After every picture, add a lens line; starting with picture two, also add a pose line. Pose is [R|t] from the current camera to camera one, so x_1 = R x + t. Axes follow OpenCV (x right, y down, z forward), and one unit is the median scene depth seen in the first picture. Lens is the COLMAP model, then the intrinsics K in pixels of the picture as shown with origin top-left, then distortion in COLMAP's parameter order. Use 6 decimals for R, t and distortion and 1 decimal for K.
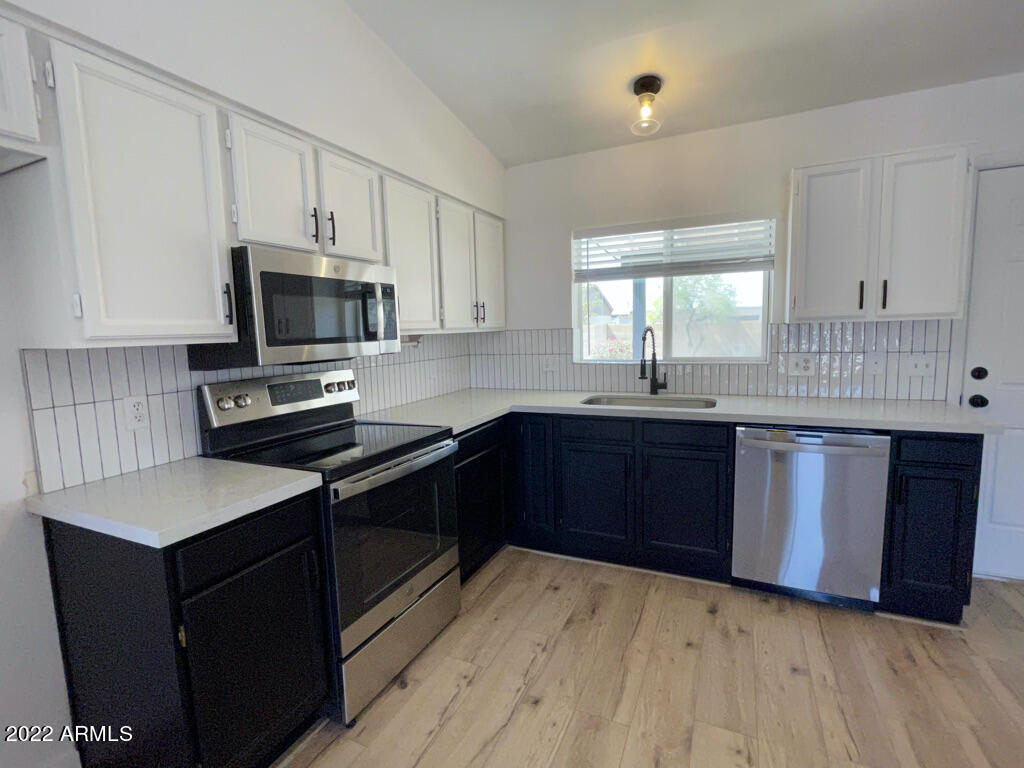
lens RADIAL K [[481.9, 0, 512.0], [0, 481.9, 384.0], [0, 0, 1]] dist [0.001412, -0.000463]
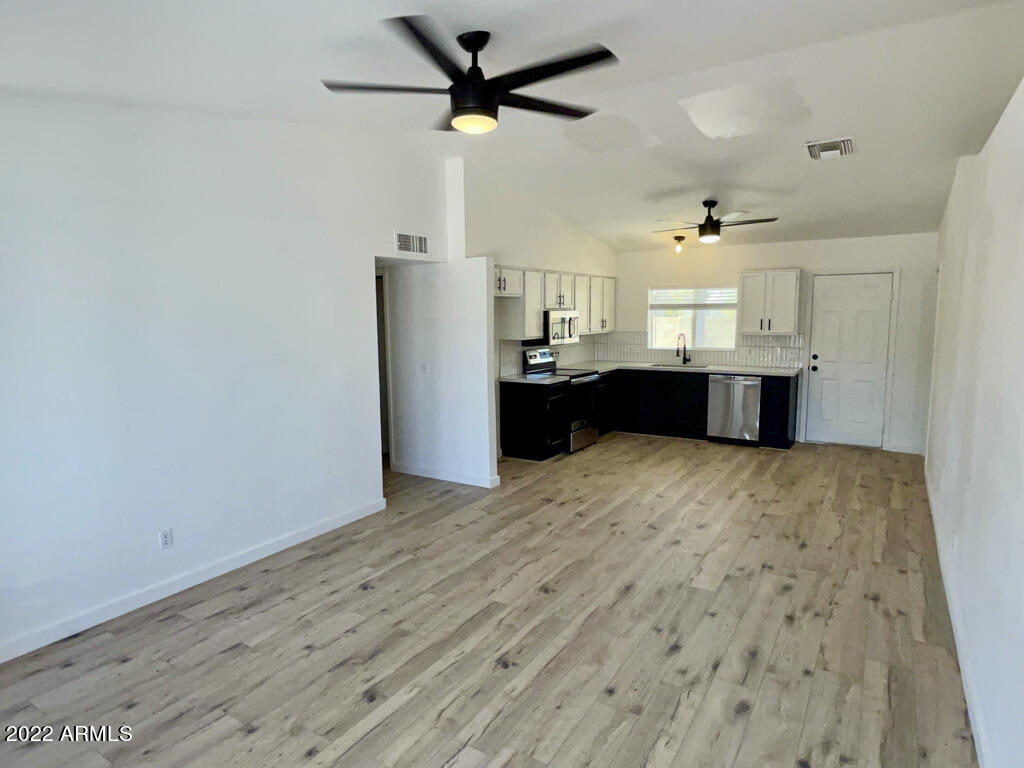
lens RADIAL K [[587.8, 0, 512.0], [0, 587.8, 384.0], [0, 0, 1]] dist [-0.005780, -0.000735]
pose [[0.991645, 0.035891, -0.123904, -0.175583], [-0.034748, 0.999331, 0.011373, 0.132431], [0.124229, -0.006973, 0.992229, -2.111864]]
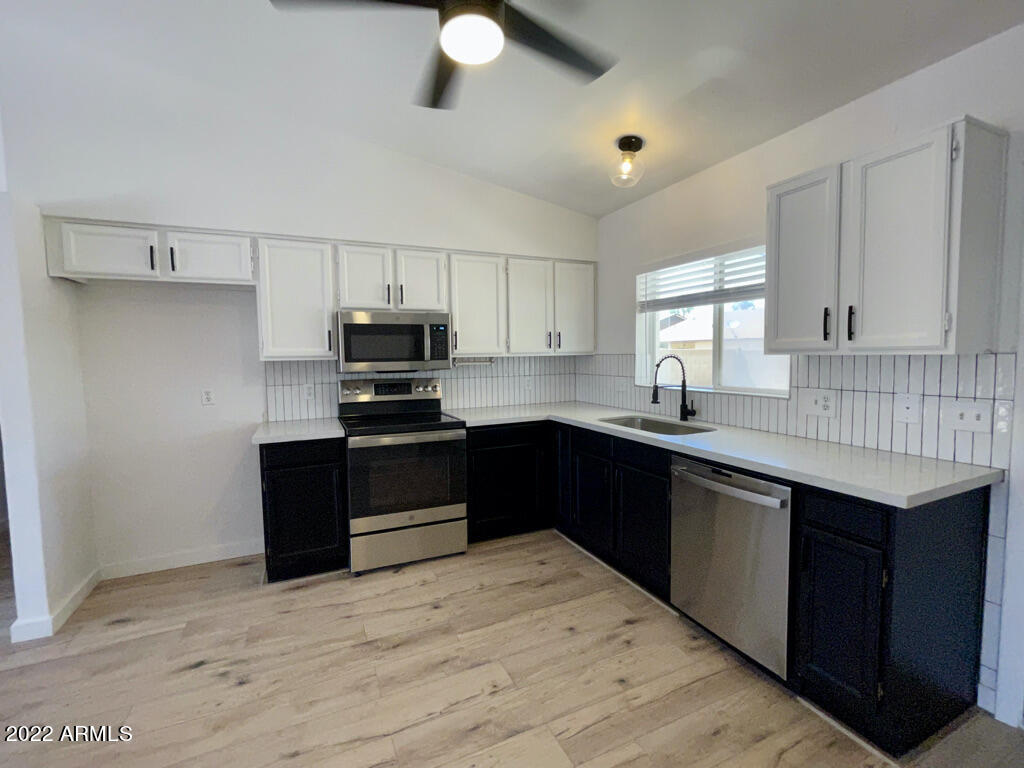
lens RADIAL K [[449.4, 0, 512.0], [0, 449.4, 384.0], [0, 0, 1]] dist [-0.001038, -0.000013]
pose [[0.765424, 0.063201, -0.640415, 0.766721], [-0.082360, 0.996603, -0.000083, -0.030773], [0.638234, 0.052808, 0.768029, 0.037712]]
